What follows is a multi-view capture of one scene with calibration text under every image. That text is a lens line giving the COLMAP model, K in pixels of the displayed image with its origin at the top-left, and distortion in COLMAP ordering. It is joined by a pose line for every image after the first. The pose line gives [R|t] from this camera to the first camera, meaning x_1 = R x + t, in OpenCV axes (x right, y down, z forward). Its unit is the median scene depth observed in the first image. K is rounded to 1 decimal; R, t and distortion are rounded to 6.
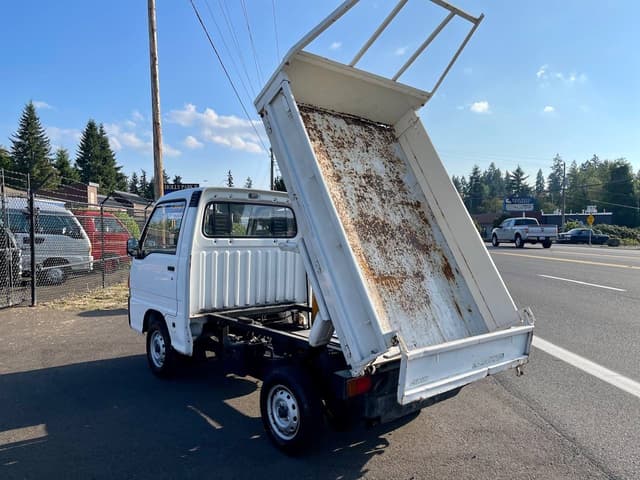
lens RADIAL K [[484.3, 0, 320.0], [0, 484.3, 240.0], [0, 0, 1]] dist [0.039639, -0.042290]
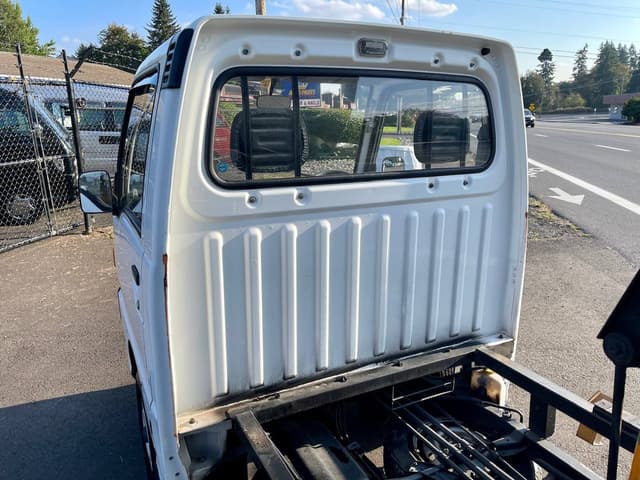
lens RADIAL K [[484.3, 0, 320.0], [0, 484.3, 240.0], [0, 0, 1]] dist [0.039639, -0.042290]
pose [[0.967987, 0.046528, -0.246650, -0.084958], [0.010922, 0.973929, 0.226588, -0.040369], [0.250762, -0.222029, 0.942243, 0.654370]]
